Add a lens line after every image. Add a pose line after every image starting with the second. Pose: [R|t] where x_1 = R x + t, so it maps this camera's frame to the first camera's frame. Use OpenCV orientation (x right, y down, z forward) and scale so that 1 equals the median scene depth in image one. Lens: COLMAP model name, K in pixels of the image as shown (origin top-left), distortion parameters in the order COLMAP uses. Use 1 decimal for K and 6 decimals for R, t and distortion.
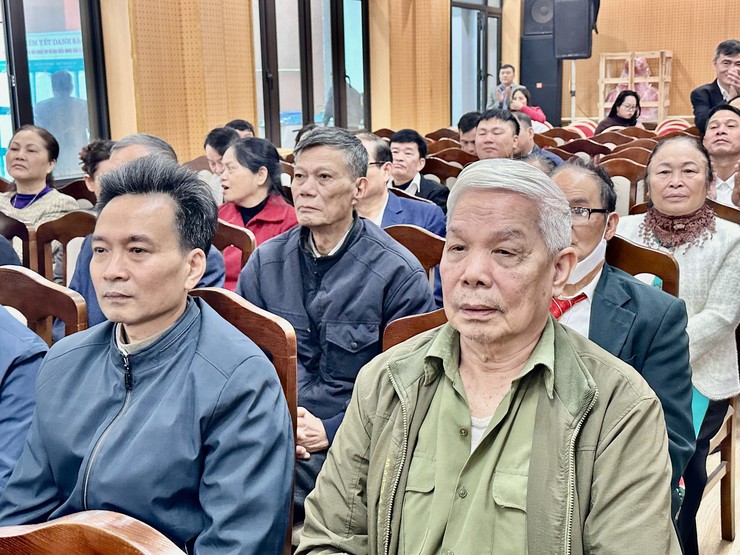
lens RADIAL K [[1008.8, 0, 370.0], [0, 1008.8, 277.5], [0, 0, 1]] dist [0.049564, 0.040866]
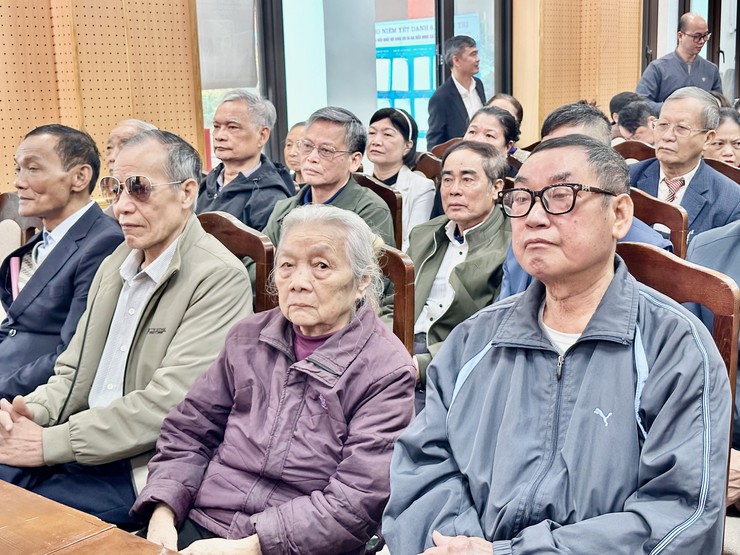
lens RADIAL K [[1015.5, 0, 370.0], [0, 1015.5, 277.5], [0, 0, 1]] dist [0.260313, -0.033051]
pose [[0.962787, 0.051207, -0.265366, -0.050709], [-0.049259, 0.998688, 0.013994, 0.018169], [0.265734, -0.000401, 0.964046, -0.064686]]
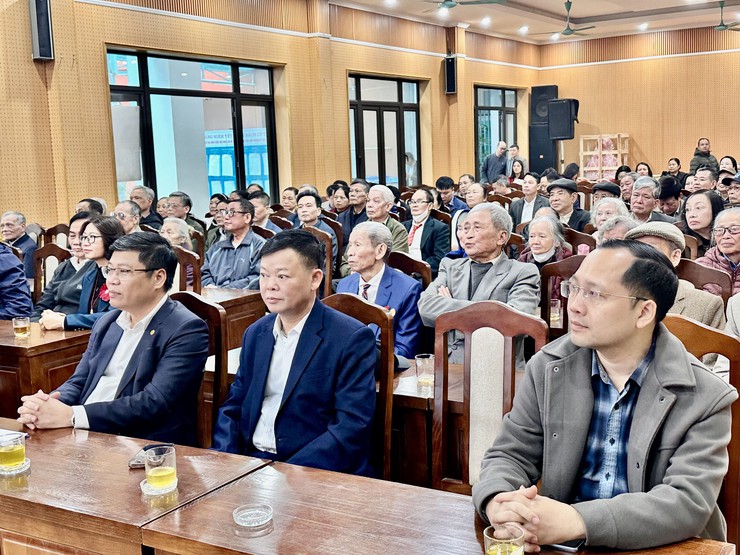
lens RADIAL K [[933.9, 0, 370.0], [0, 933.9, 277.5], [0, 0, 1]] dist [0.200554, -0.450000]
pose [[0.993351, 0.002270, -0.115105, 0.077681], [-0.008523, 0.998512, -0.053859, 0.074363], [0.114811, 0.054482, 0.991892, -0.452300]]
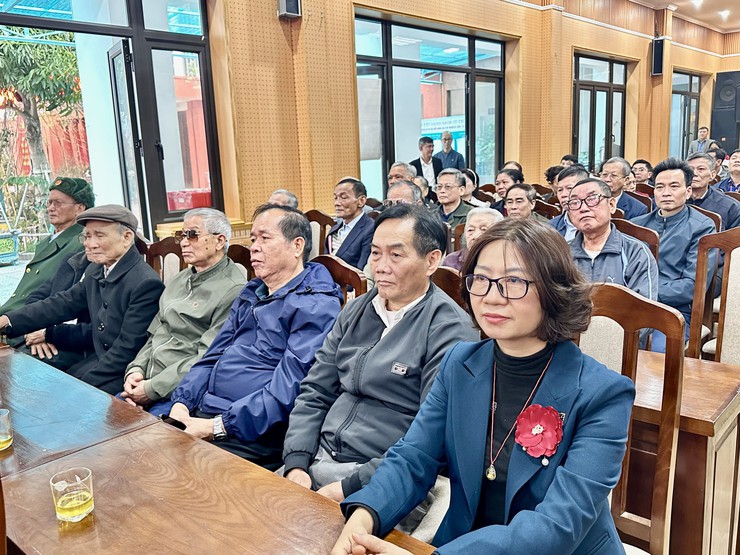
lens RADIAL K [[640.5, 0, 370.0], [0, 640.5, 277.5], [0, 0, 1]] dist [0.125668, -0.223201]
pose [[0.957780, 0.041124, -0.284545, -0.072276], [-0.037457, 0.999130, 0.018320, 0.034619], [0.285051, -0.006888, 0.958488, -0.169712]]
